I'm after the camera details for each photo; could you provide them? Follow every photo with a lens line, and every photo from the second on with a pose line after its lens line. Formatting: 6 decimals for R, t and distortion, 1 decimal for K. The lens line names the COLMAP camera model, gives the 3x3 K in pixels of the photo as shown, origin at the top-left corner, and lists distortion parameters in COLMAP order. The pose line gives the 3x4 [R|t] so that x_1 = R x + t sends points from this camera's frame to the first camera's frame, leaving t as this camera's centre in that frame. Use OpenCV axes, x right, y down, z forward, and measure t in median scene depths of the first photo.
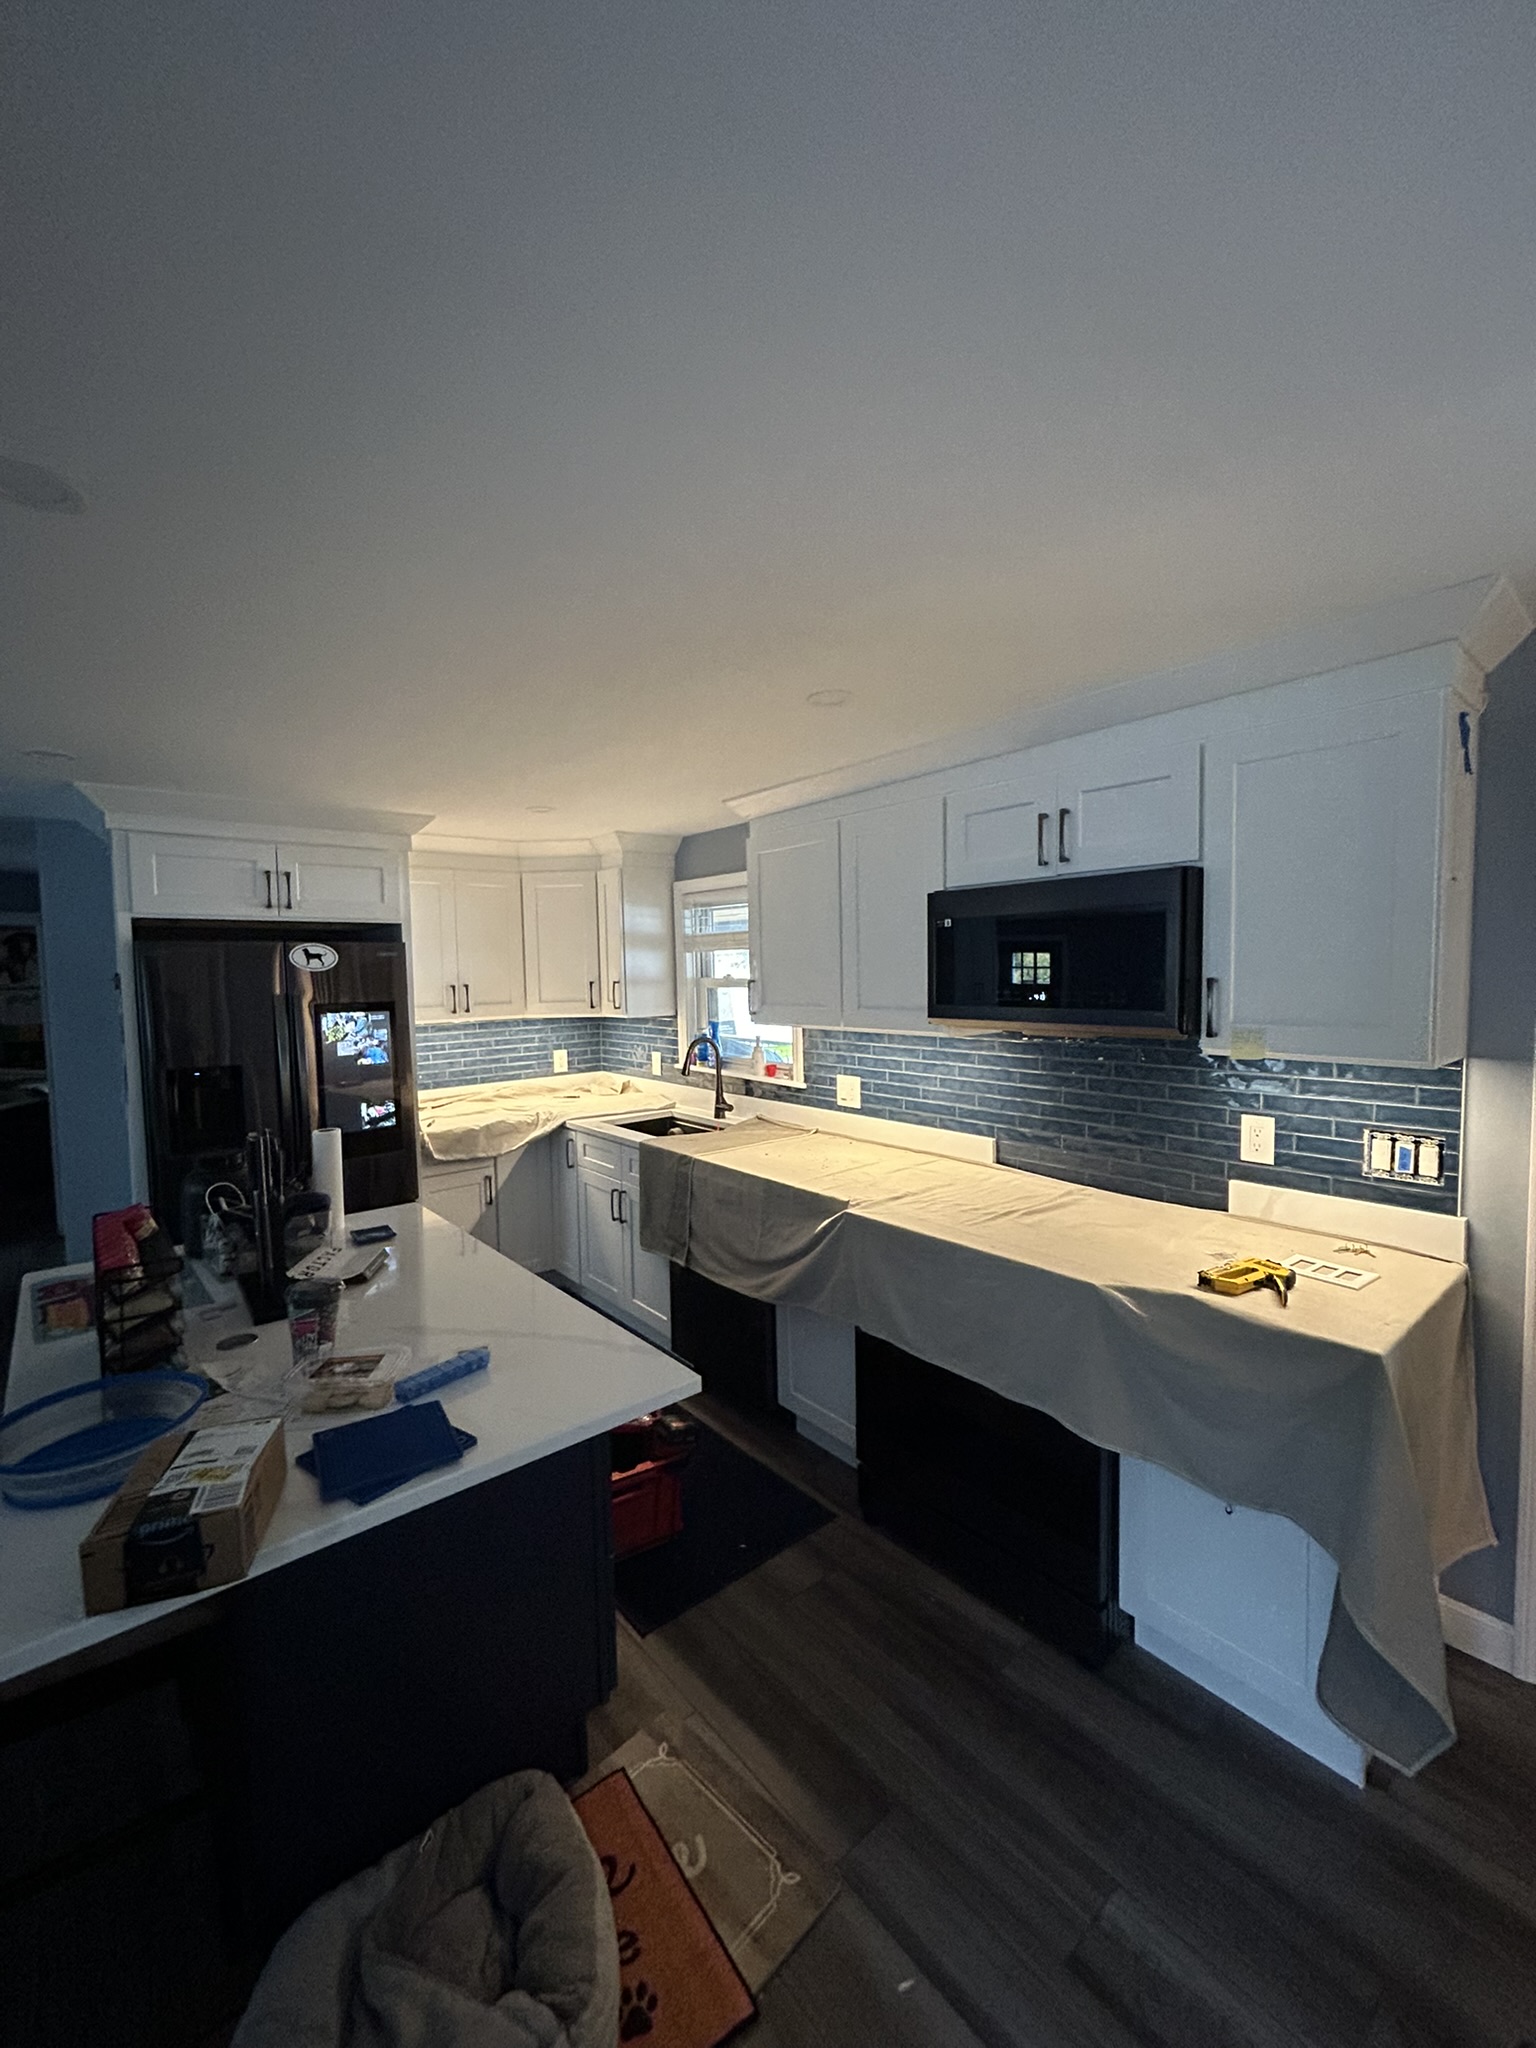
lens RADIAL K [[825.7, 0, 775.4], [0, 825.7, 1023.0], [0, 0, 1]] dist [0.001074, 0.000123]
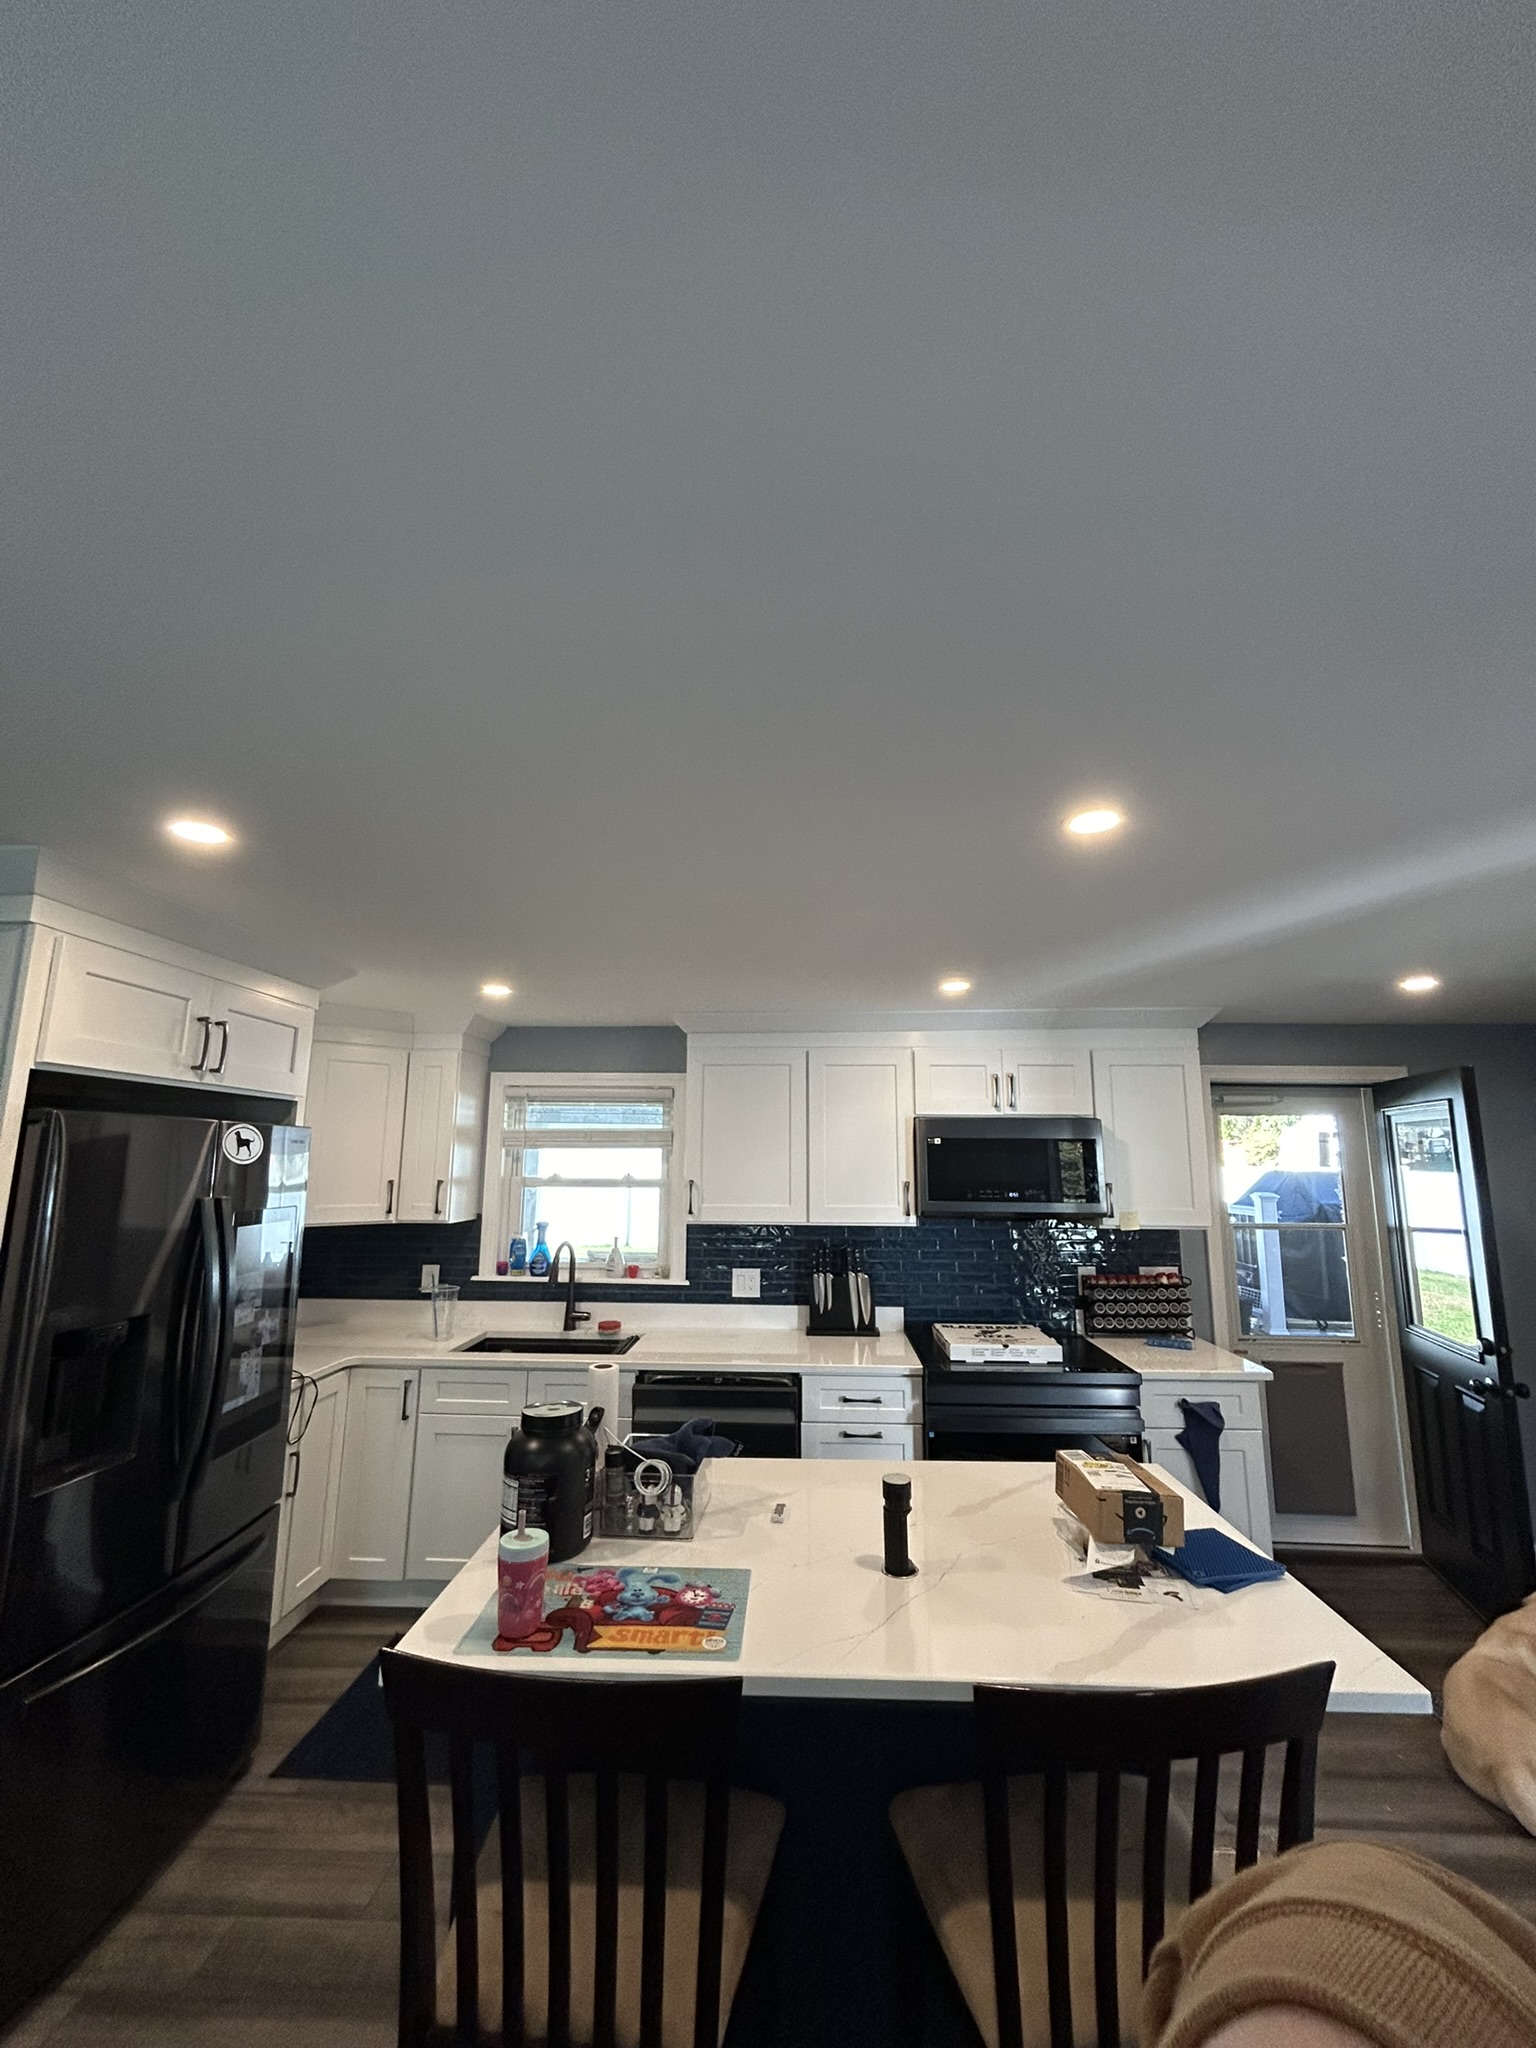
lens RADIAL K [[825.7, 0, 775.4], [0, 825.7, 1023.0], [0, 0, 1]] dist [0.001074, 0.000123]
pose [[0.679707, 0.144451, 0.719119, -0.726881], [0.030130, 0.974090, -0.224146, -0.008055], [-0.732865, 0.174021, 0.657743, 0.173974]]
